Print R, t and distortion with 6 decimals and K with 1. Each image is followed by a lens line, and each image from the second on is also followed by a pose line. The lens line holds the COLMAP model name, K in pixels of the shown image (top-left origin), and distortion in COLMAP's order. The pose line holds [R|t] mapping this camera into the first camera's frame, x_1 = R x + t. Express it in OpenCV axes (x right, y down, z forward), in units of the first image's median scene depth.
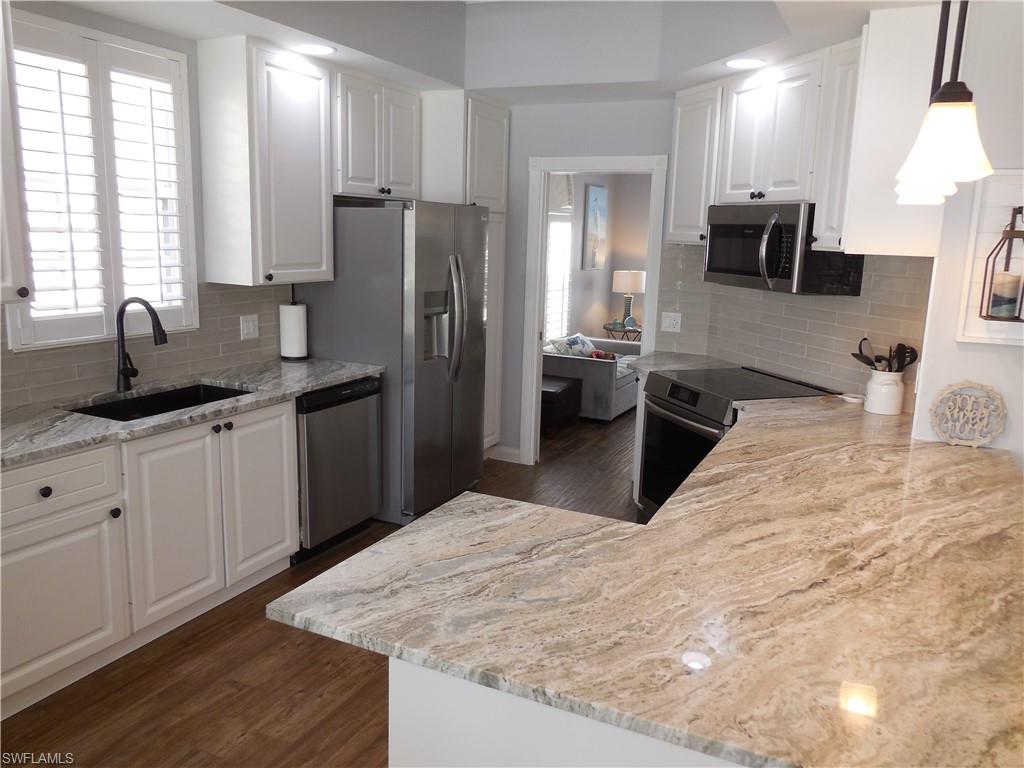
lens RADIAL K [[776.8, 0, 508.6], [0, 776.8, 380.9], [0, 0, 1]] dist [-0.007719, 0.008474]
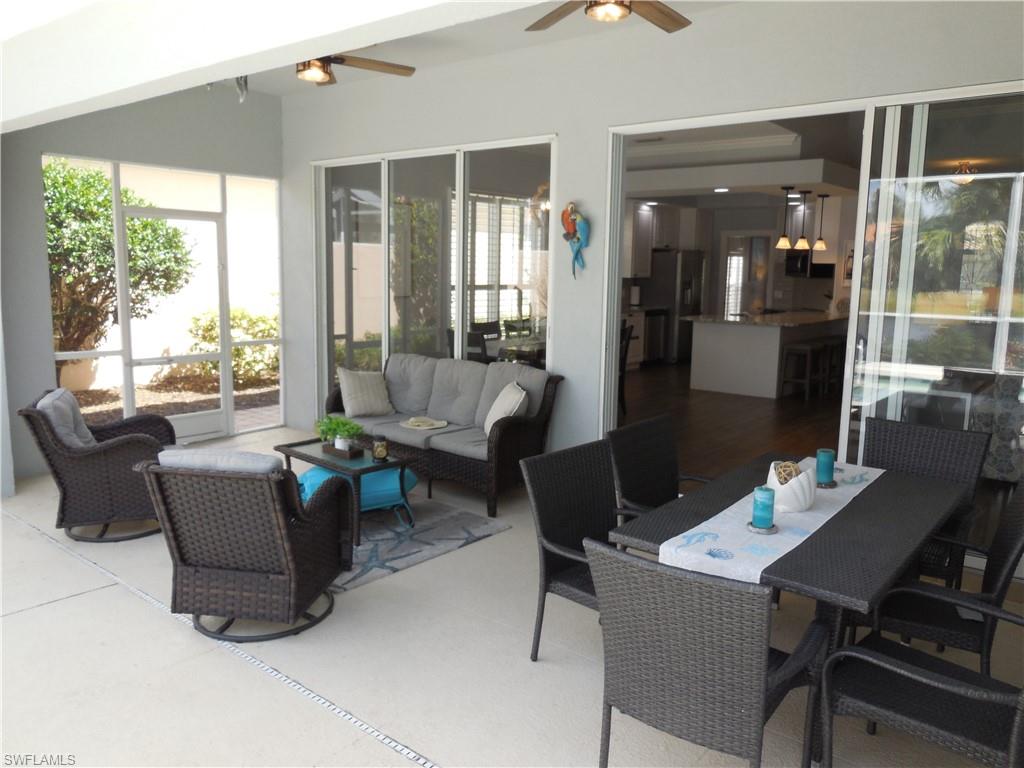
lens RADIAL K [[776.8, 0, 508.9], [0, 776.8, 381.2], [0, 0, 1]] dist [-0.007719, 0.008474]
pose [[0.972508, 0.017291, -0.232227, -0.075483], [-0.028349, 0.998613, -0.044365, 0.499321], [0.231138, 0.049729, 0.971649, -2.394808]]
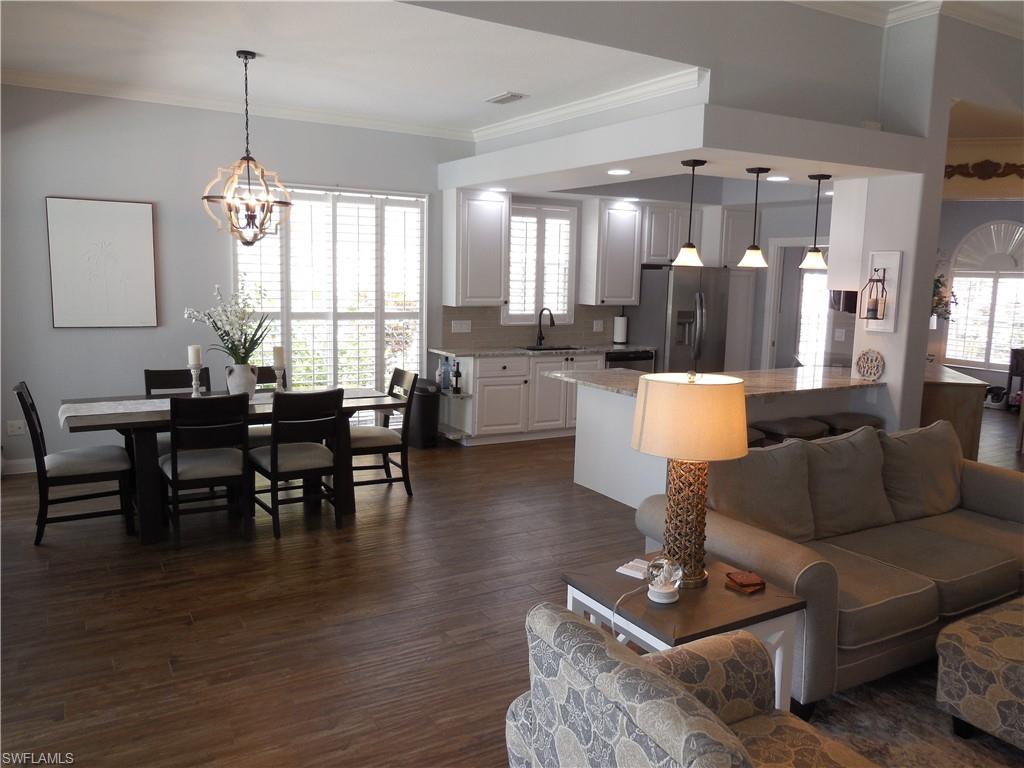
lens RADIAL K [[776.8, 0, 512.6], [0, 776.8, 384.5], [0, 0, 1]] dist [-0.007719, 0.008474]
pose [[0.832211, 0.068815, -0.550173, 0.792903], [-0.102713, 0.994228, -0.031010, 0.218874], [0.544863, 0.082317, 0.834475, -1.082244]]
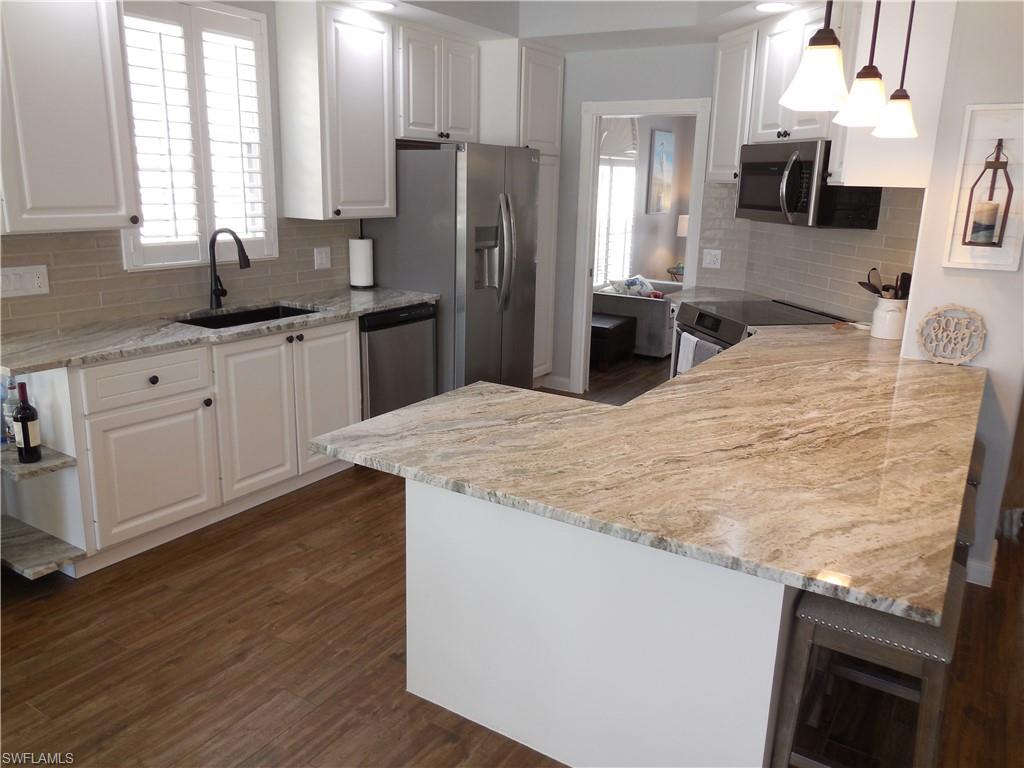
lens RADIAL K [[776.8, 0, 508.4], [0, 776.8, 381.9], [0, 0, 1]] dist [-0.007719, 0.008474]
pose [[0.993590, 0.023290, -0.110617, 0.080226], [-0.016402, 0.997893, 0.062776, 0.043093], [0.111846, -0.060560, 0.991879, -0.129434]]
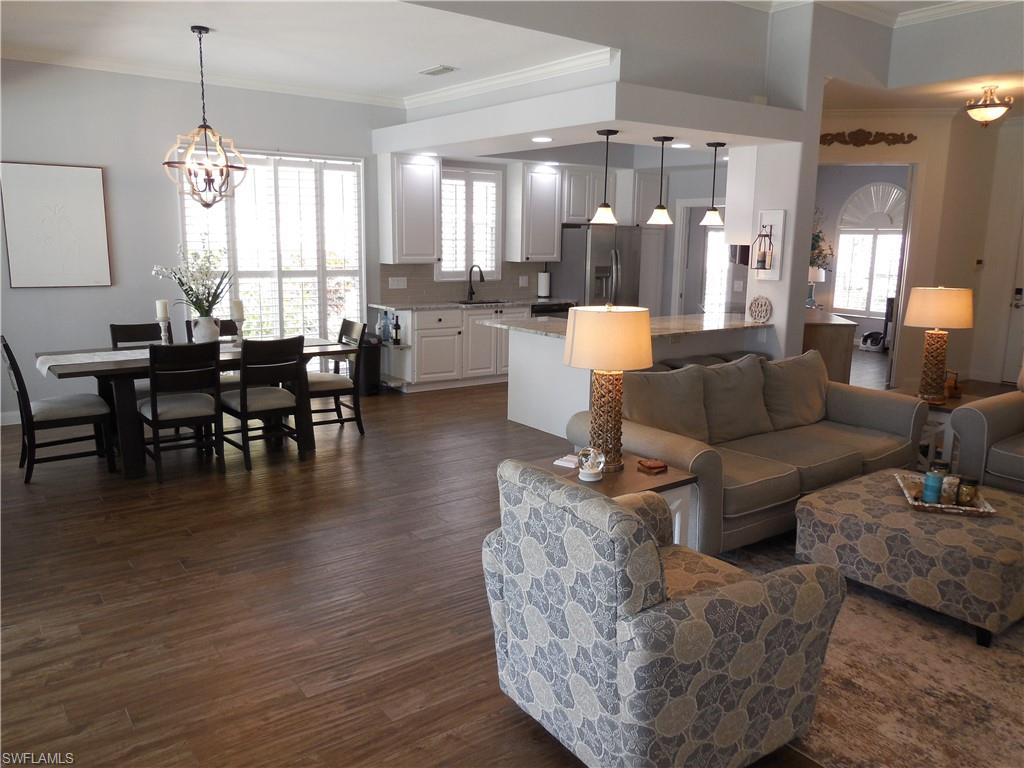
lens RADIAL K [[776.8, 0, 511.0], [0, 776.8, 386.3], [0, 0, 1]] dist [-0.007719, 0.008474]
pose [[0.884886, 0.072205, -0.460177, 0.870902], [-0.076648, 0.997017, 0.009051, 0.271159], [0.459458, 0.027263, 0.887781, -1.283072]]
